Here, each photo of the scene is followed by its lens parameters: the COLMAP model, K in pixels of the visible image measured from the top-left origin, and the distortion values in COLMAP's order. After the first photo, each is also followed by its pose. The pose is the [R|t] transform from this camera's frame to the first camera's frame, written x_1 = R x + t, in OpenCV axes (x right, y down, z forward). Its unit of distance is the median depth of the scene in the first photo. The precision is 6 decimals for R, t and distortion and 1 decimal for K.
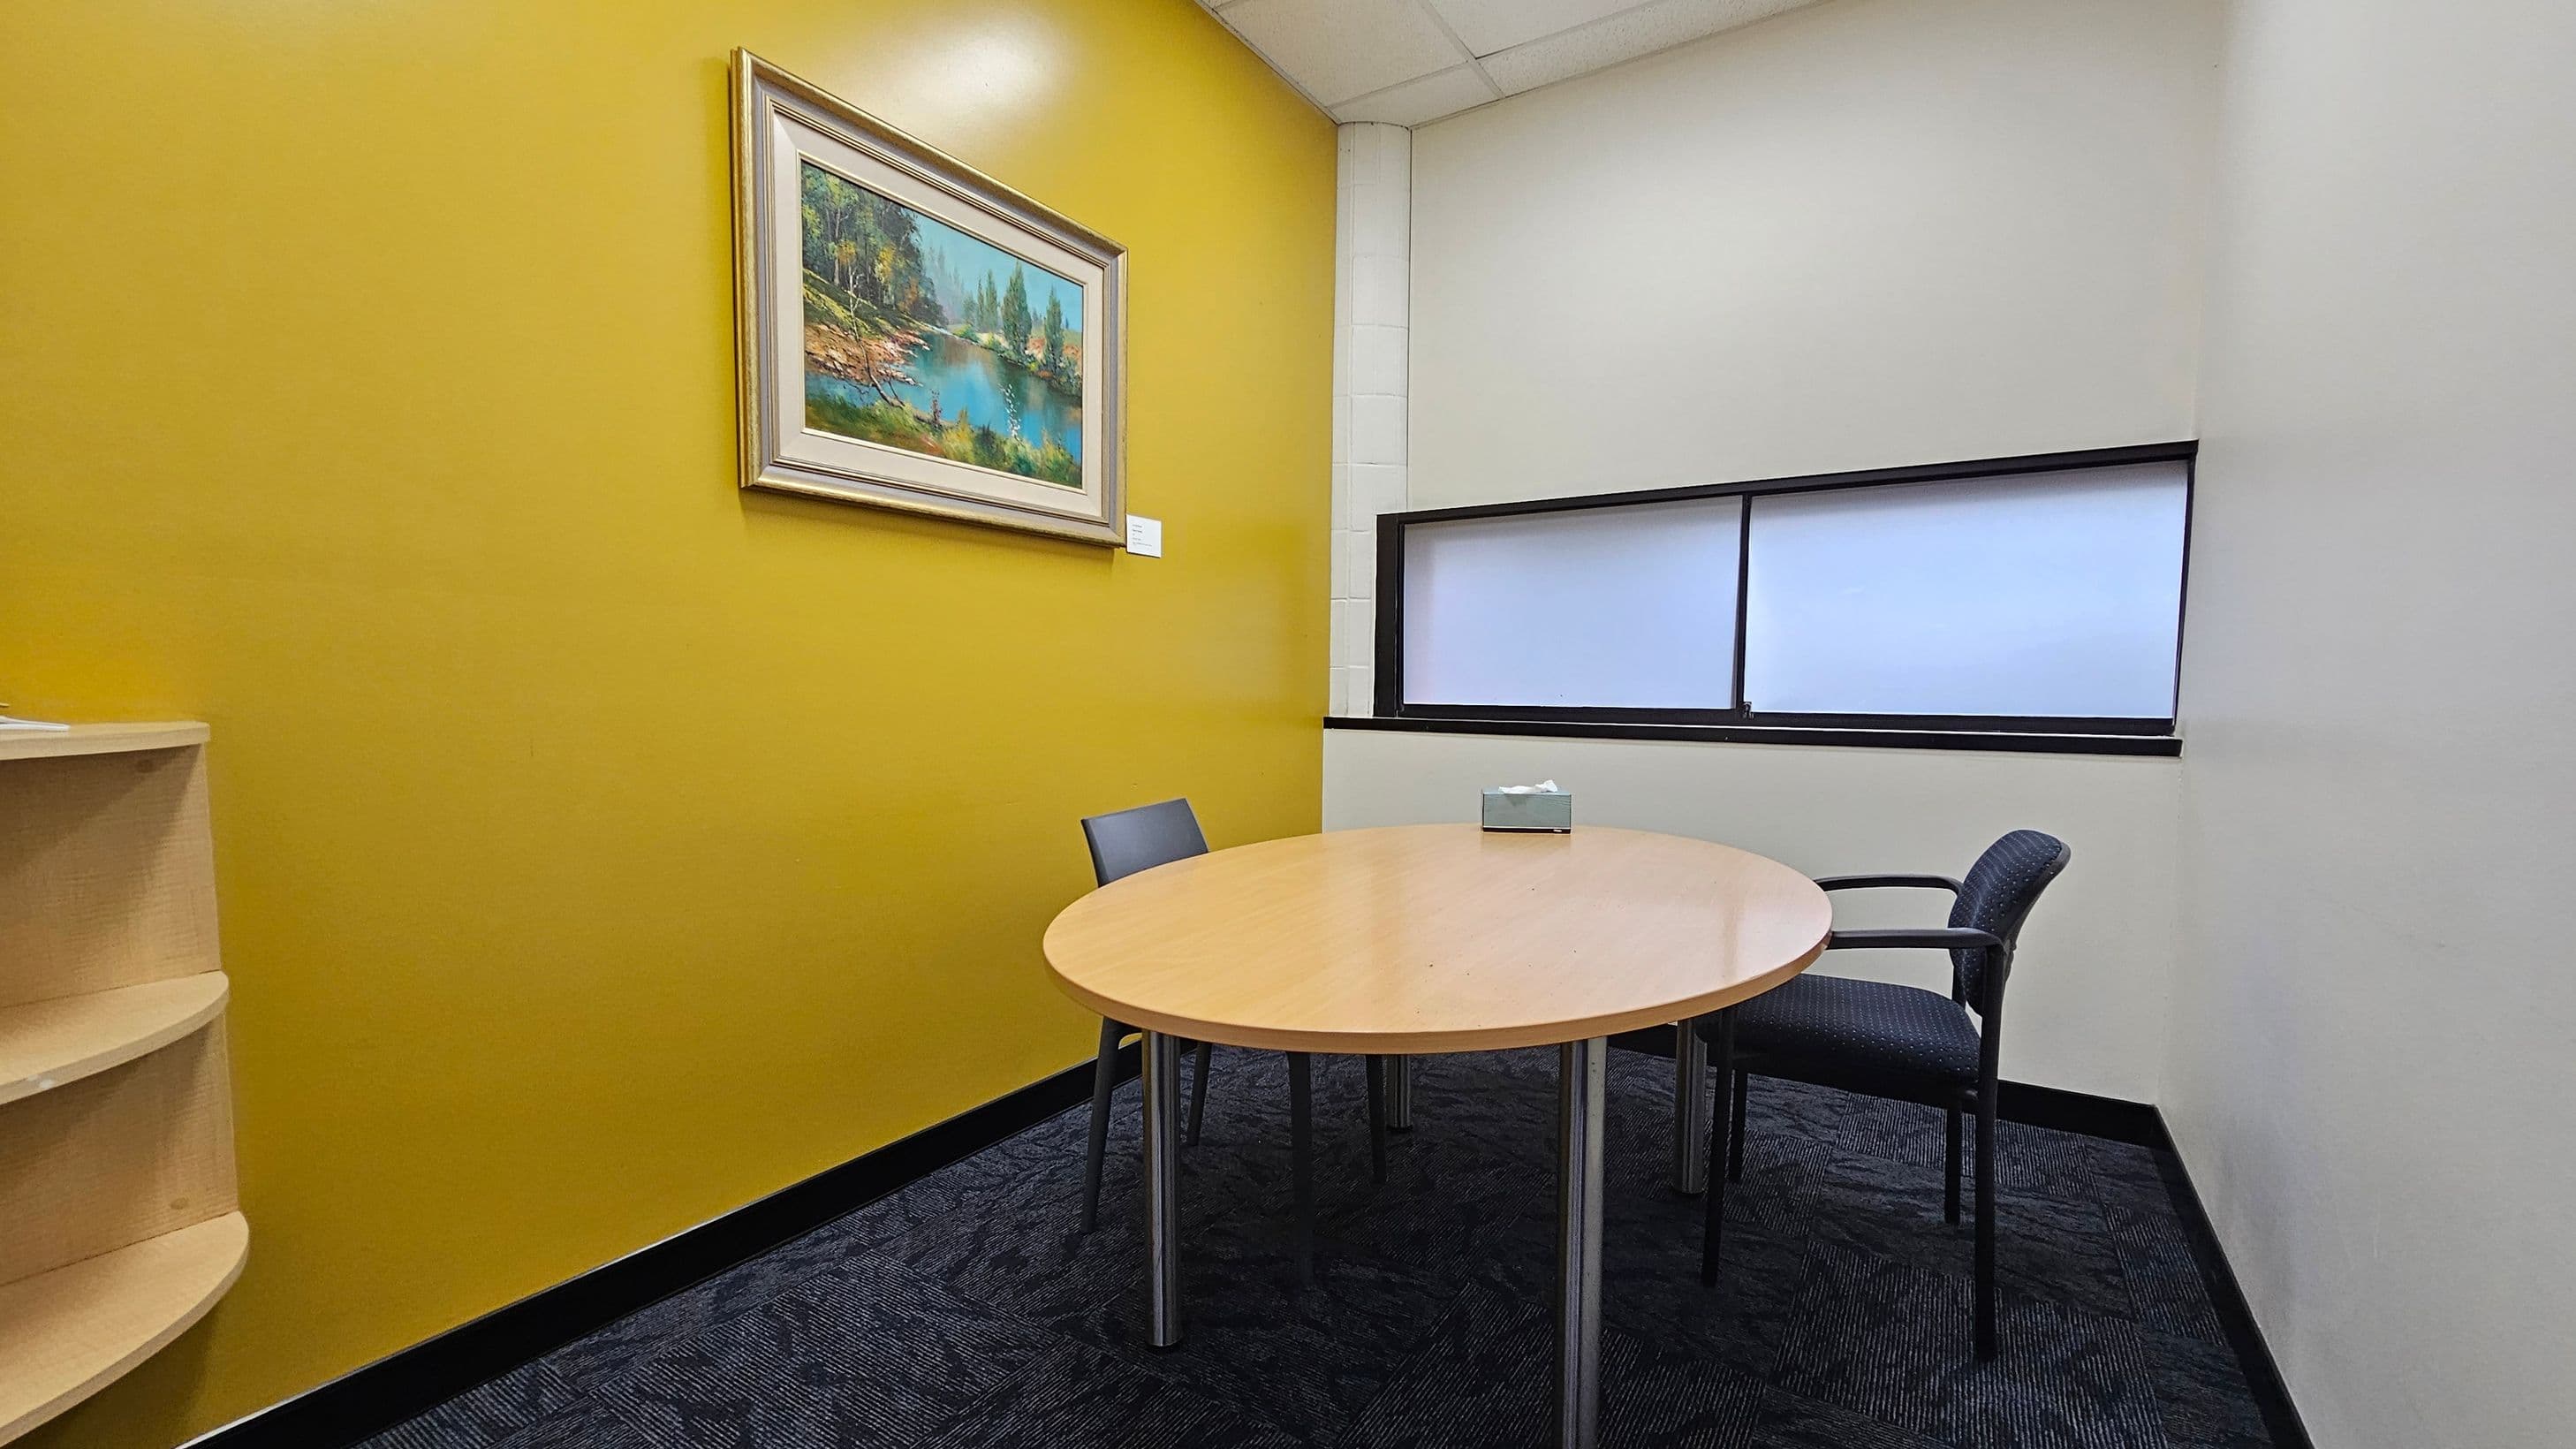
lens RADIAL K [[1092.0, 0, 1287.1], [0, 1092.0, 750.5], [0, 0, 1]] dist [0.003328, 0.000225]
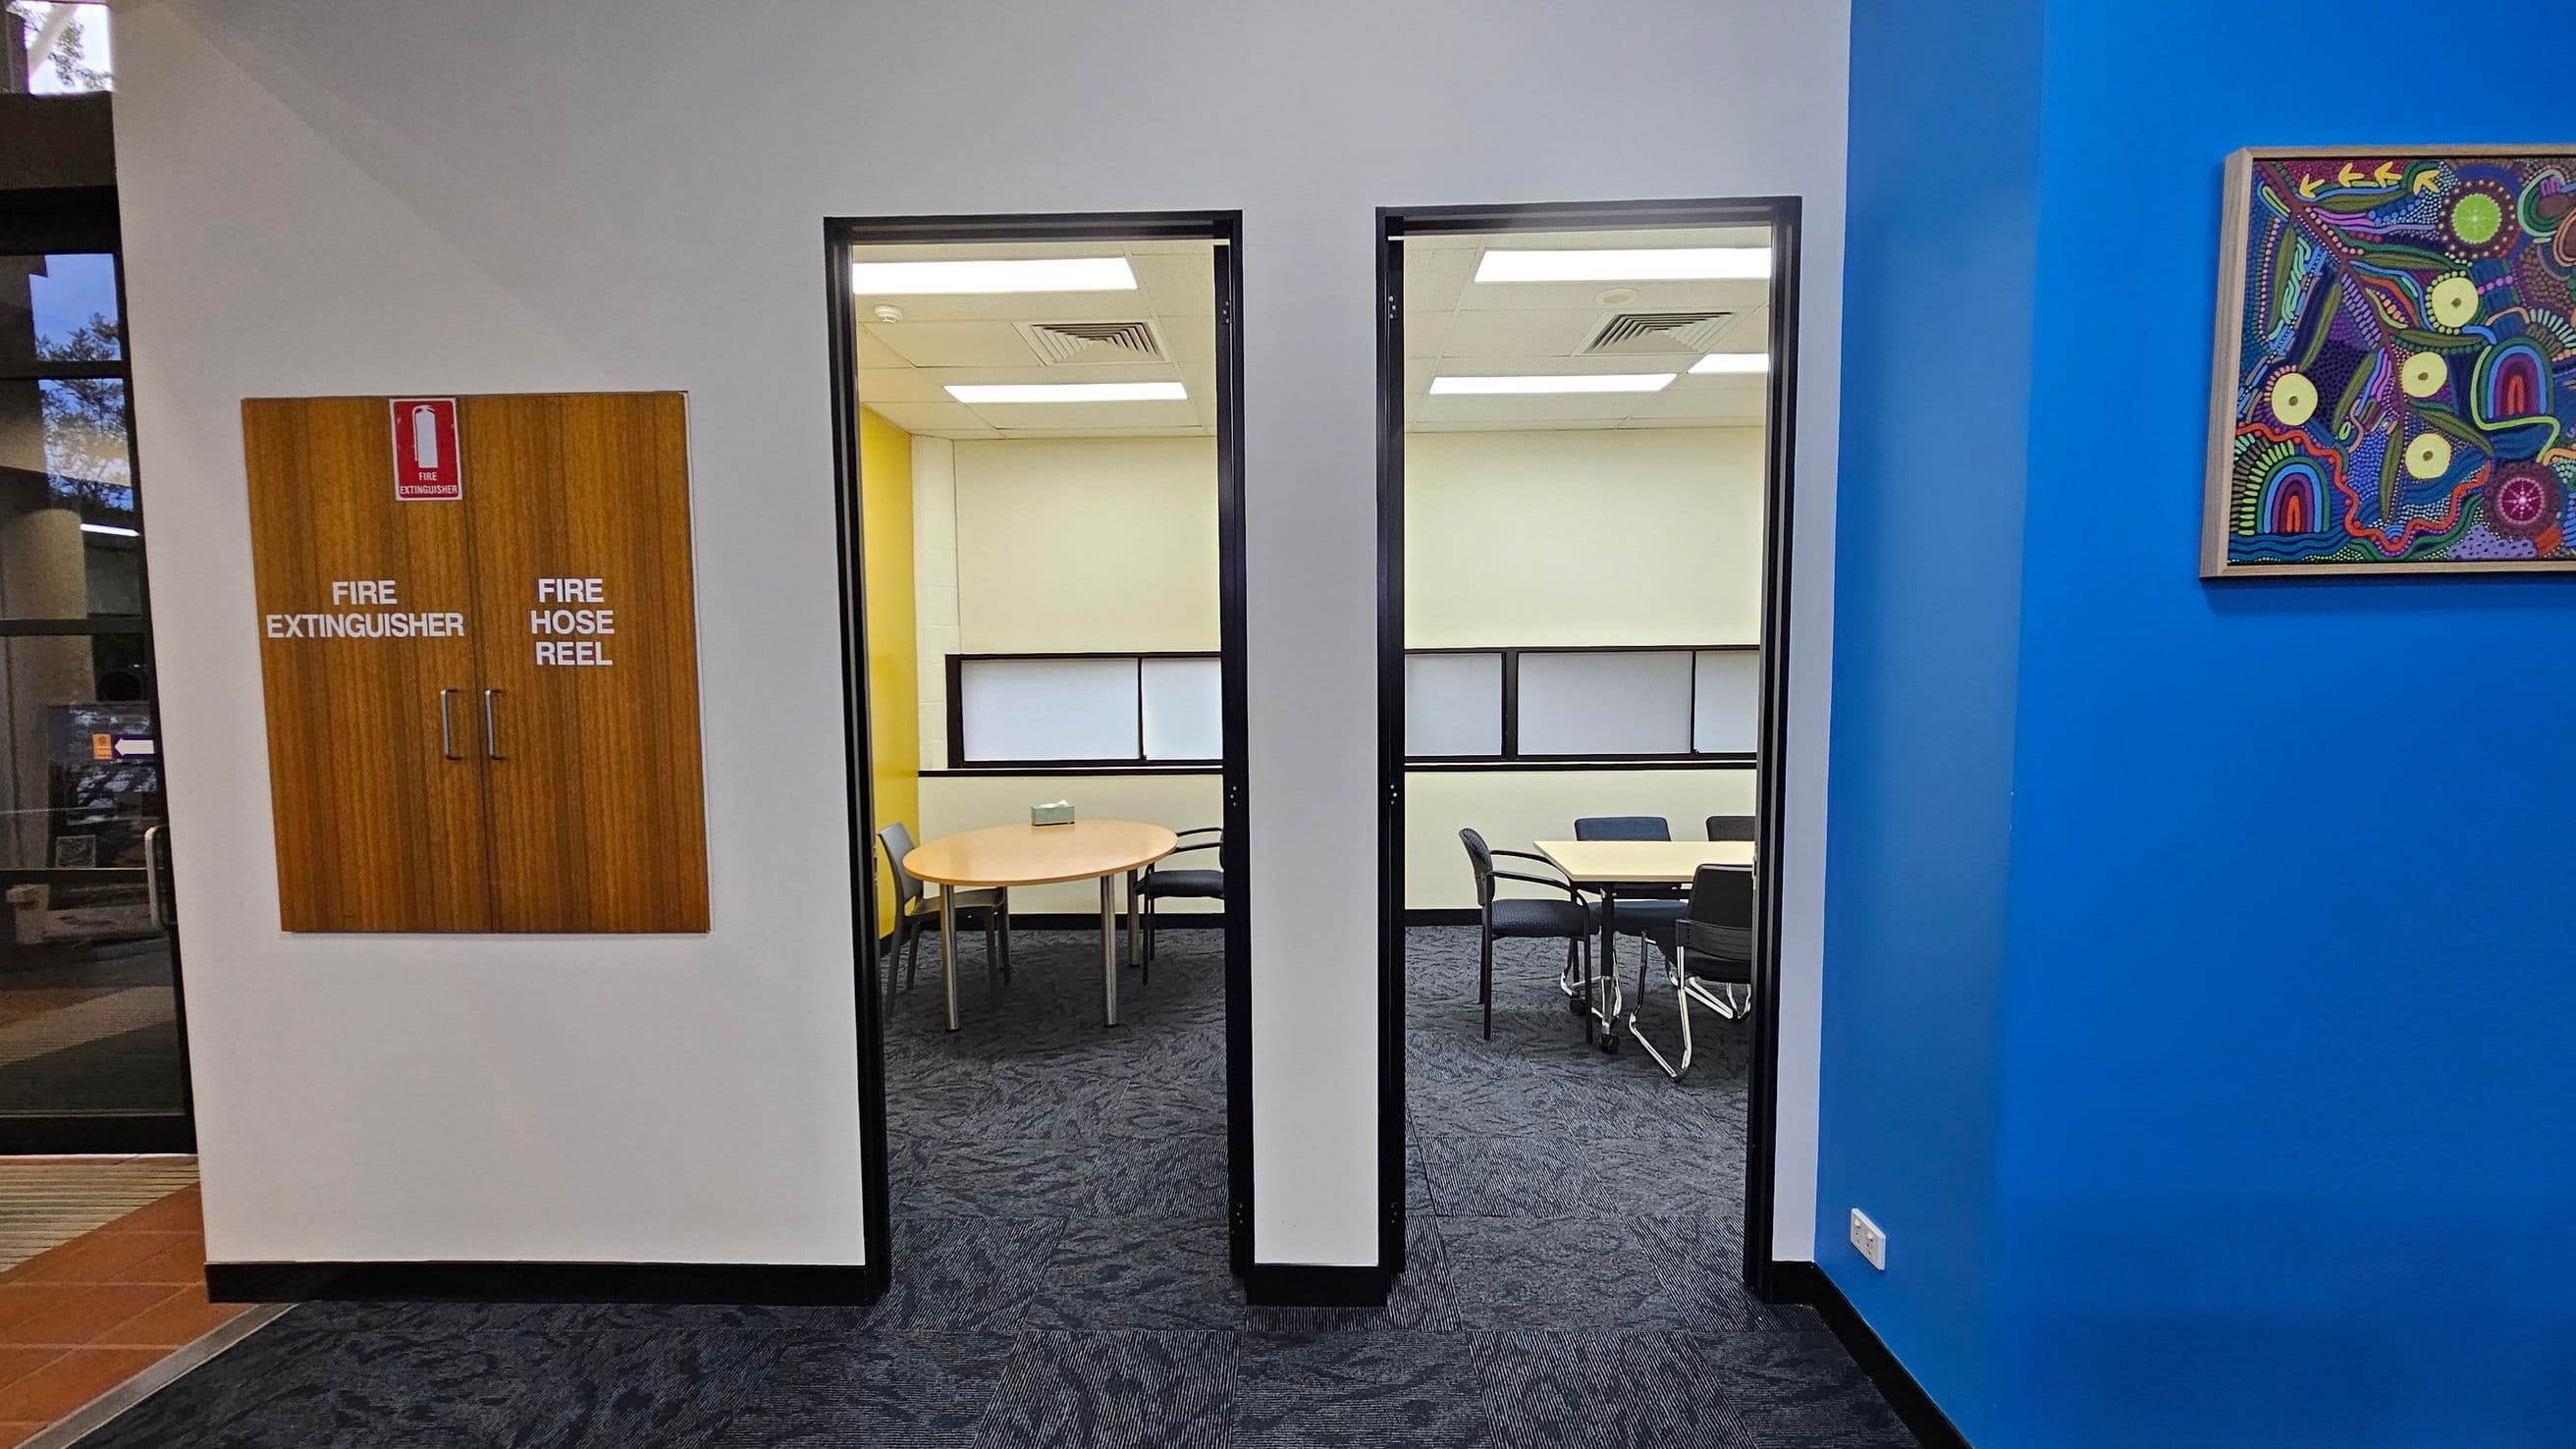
lens RADIAL K [[1091.9, 0, 1293.5], [0, 1091.9, 743.5], [0, 0, 1]] dist [0.003328, 0.000225]
pose [[0.853158, -0.034802, 0.520490, -0.392468], [0.044286, 0.999002, -0.005794, -0.041476], [-0.519769, 0.027994, 0.853848, -0.860244]]
